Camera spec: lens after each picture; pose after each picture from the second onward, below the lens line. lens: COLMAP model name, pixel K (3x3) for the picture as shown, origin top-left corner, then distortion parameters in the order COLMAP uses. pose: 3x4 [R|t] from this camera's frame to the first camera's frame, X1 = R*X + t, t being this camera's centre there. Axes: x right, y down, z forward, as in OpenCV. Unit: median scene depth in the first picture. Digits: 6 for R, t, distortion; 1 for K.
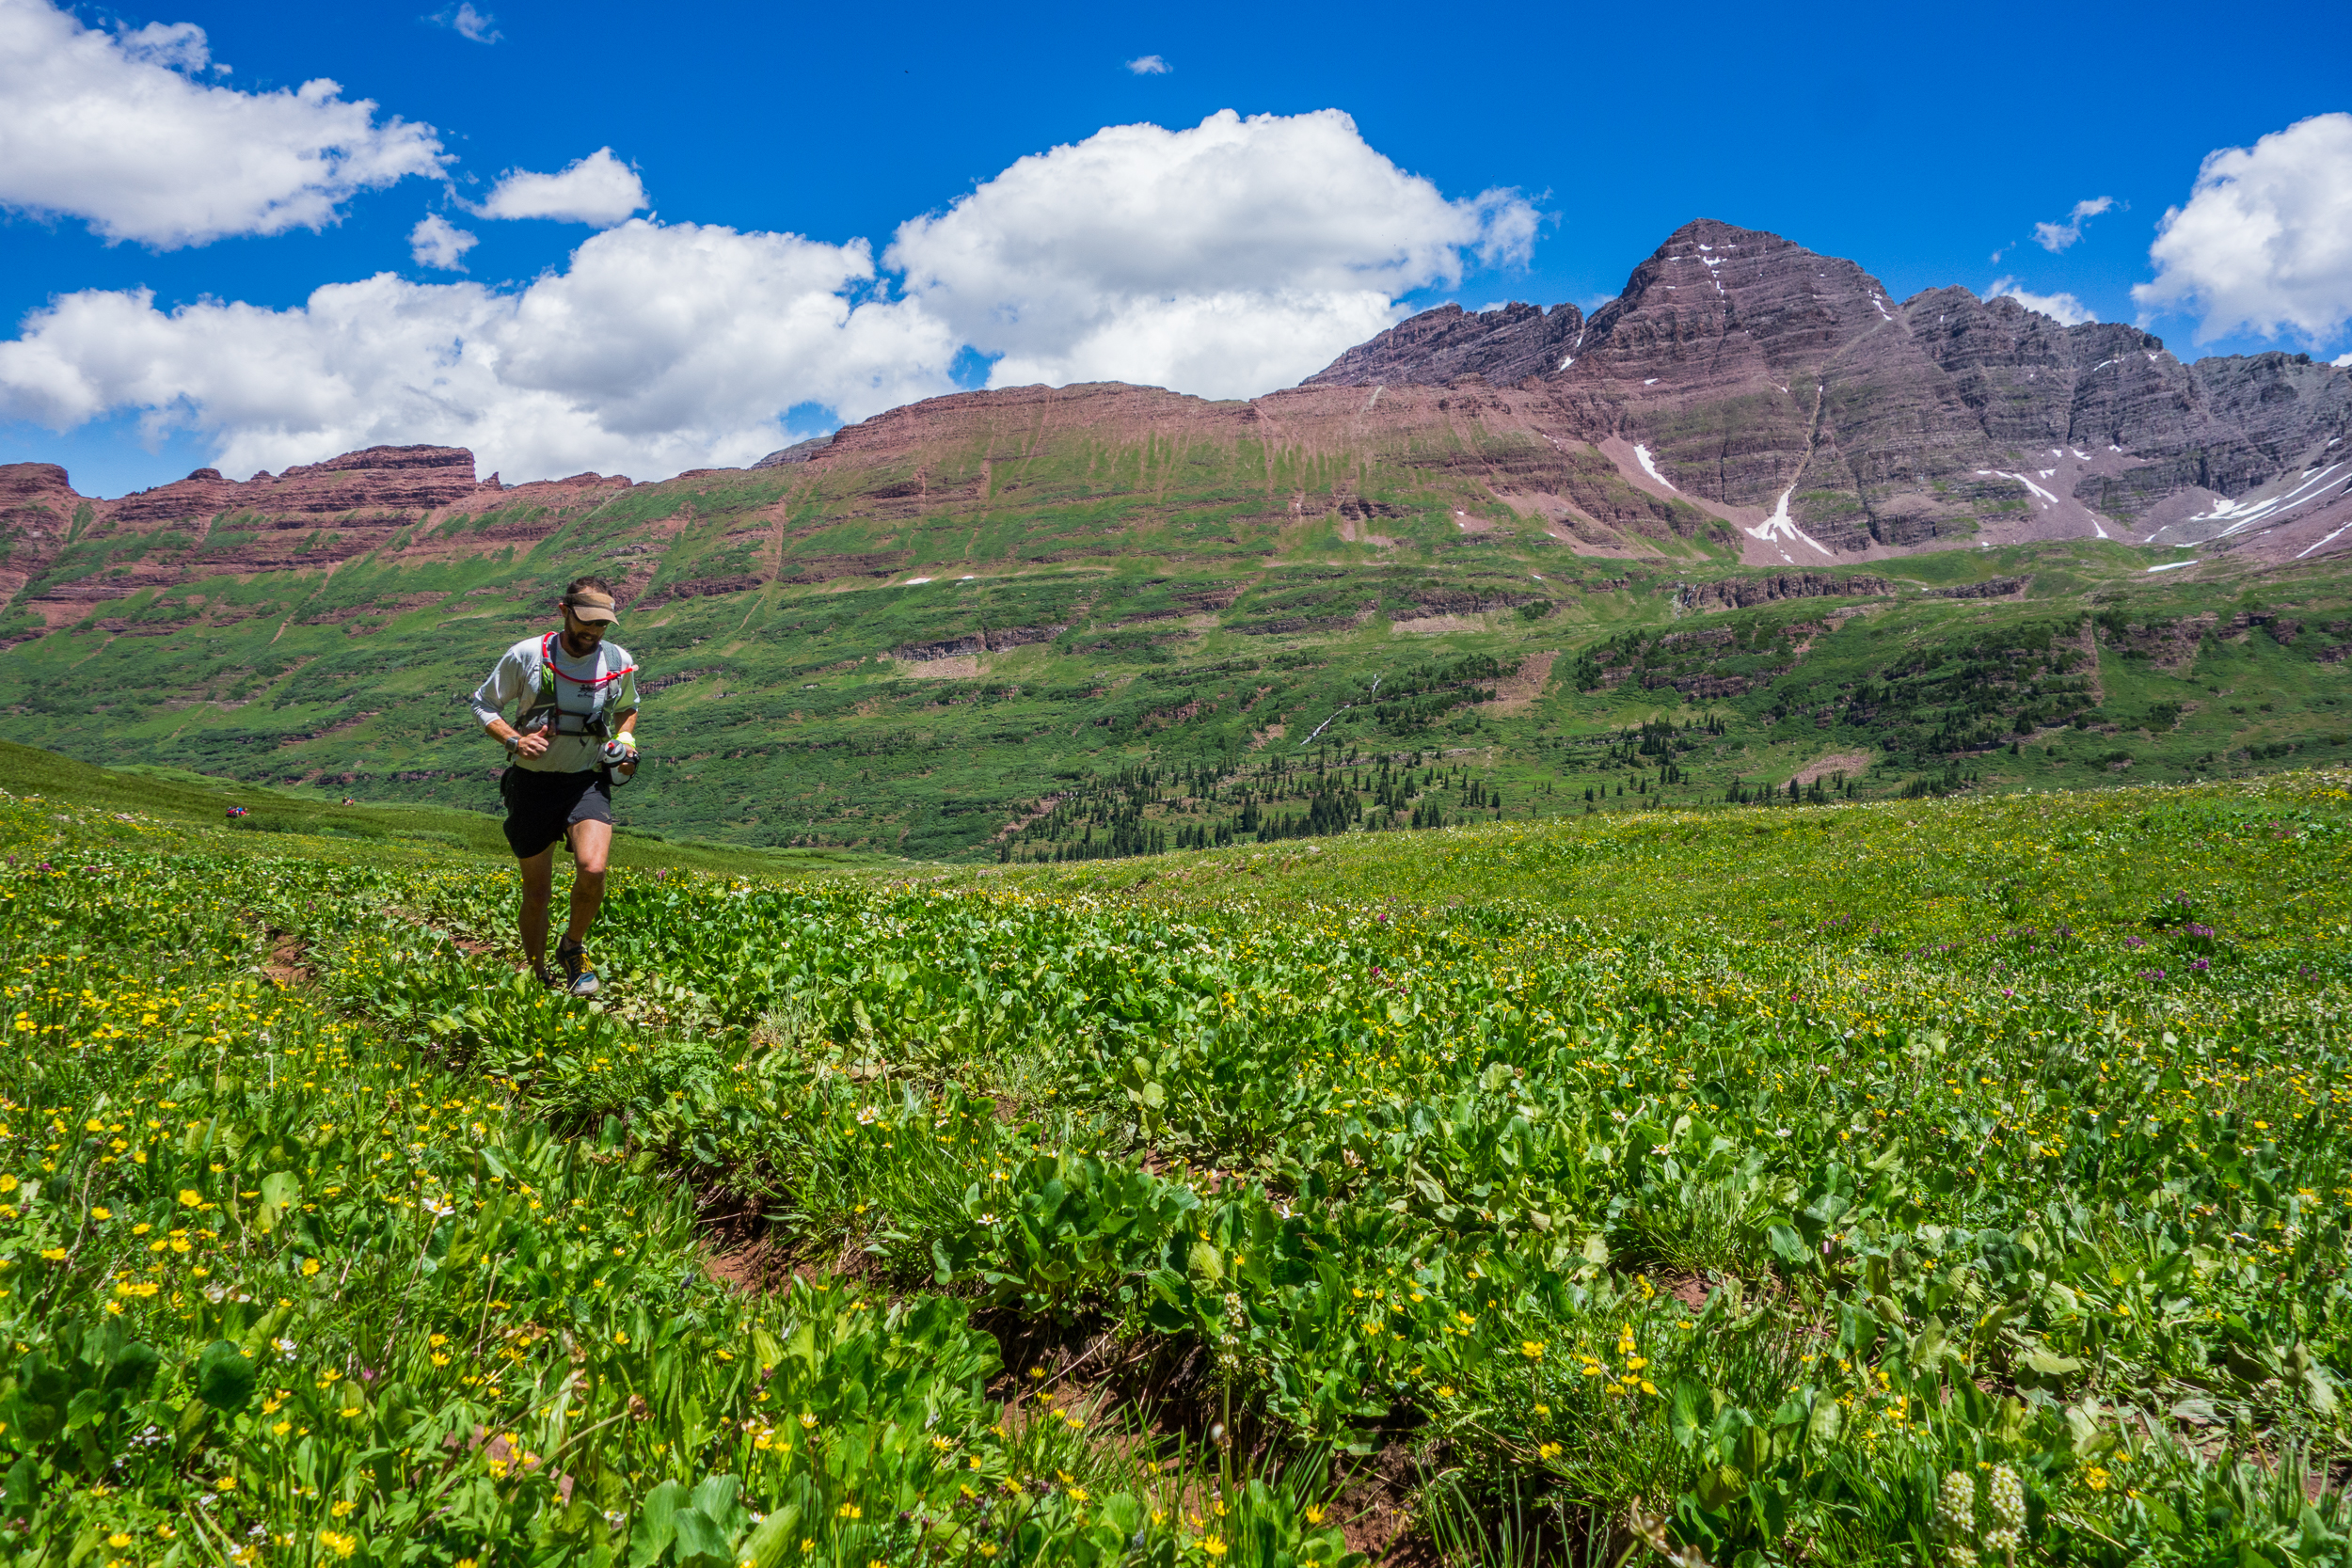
lens RADIAL K [[1893.6, 0, 1177.9], [0, 1893.6, 780.8], [0, 0, 1]] dist [-0.015879, 0.007838]
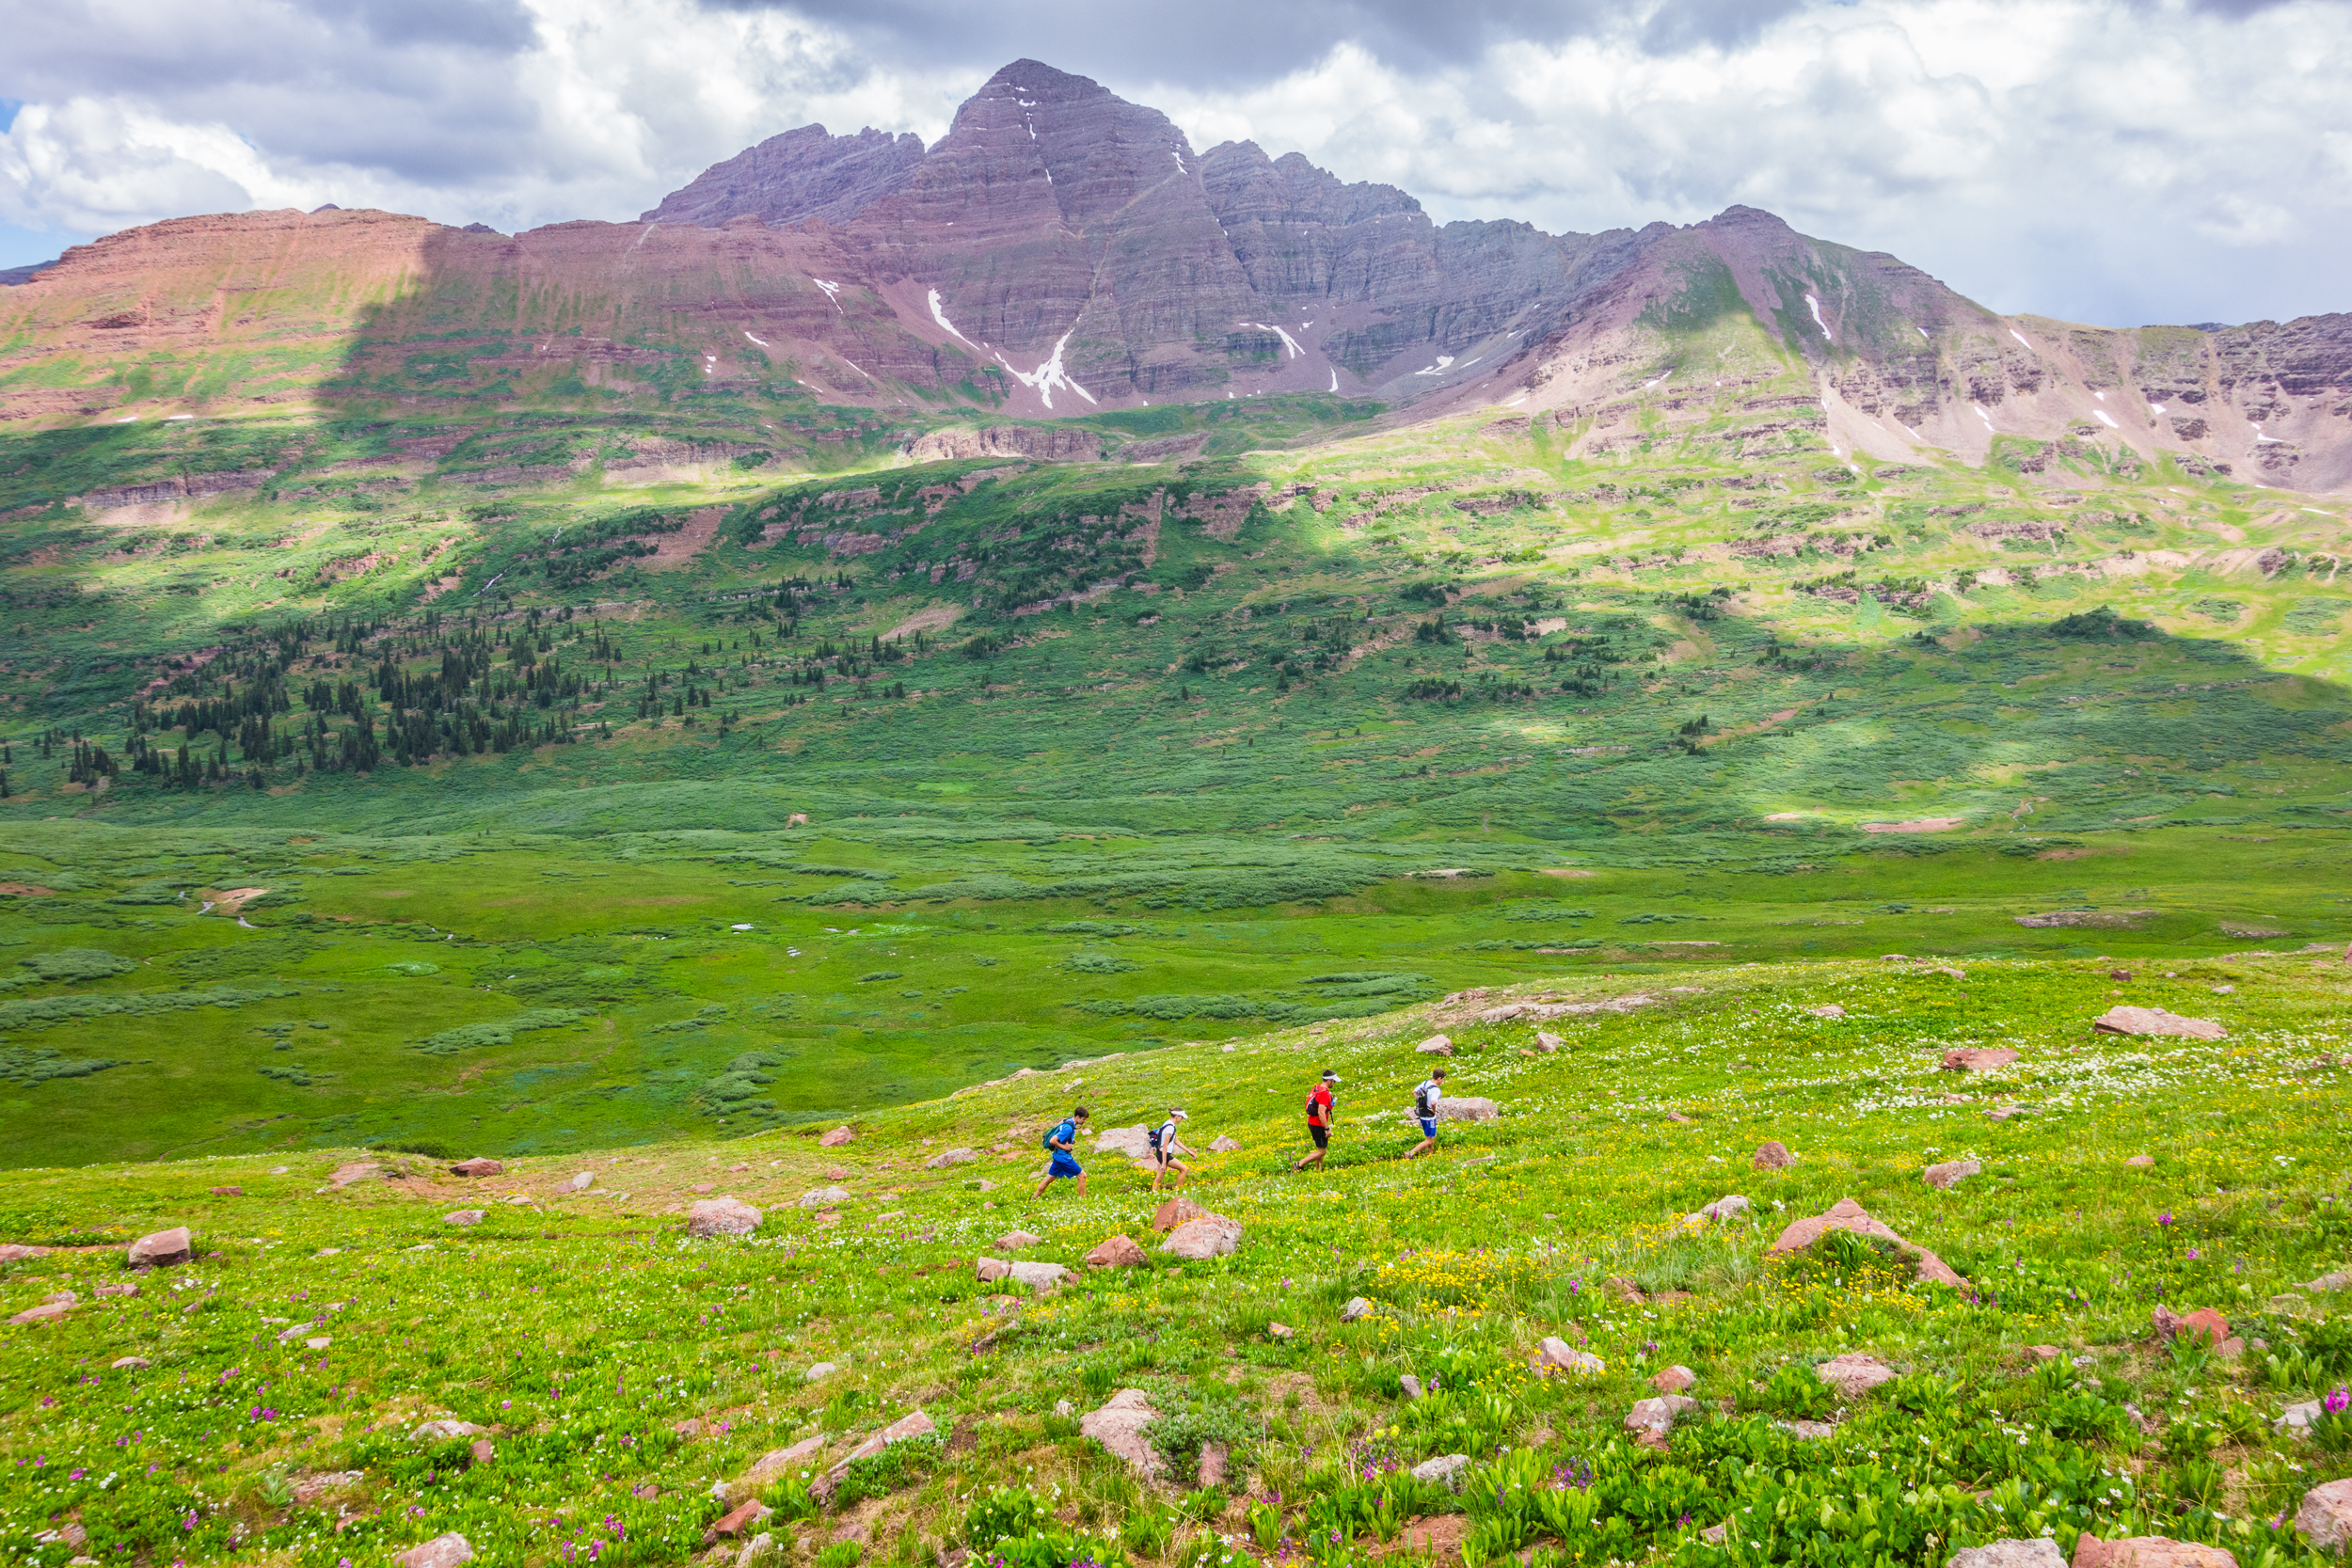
lens RADIAL K [[1893.6, 0, 1175.5], [0, 1893.6, 788.0], [0, 0, 1]] dist [-0.015879, 0.007838]
pose [[0.972133, -0.028803, 0.232655, 0.167506], [0.003311, 0.994011, 0.109225, -0.023021], [-0.234408, -0.105411, 0.966407, -0.090364]]
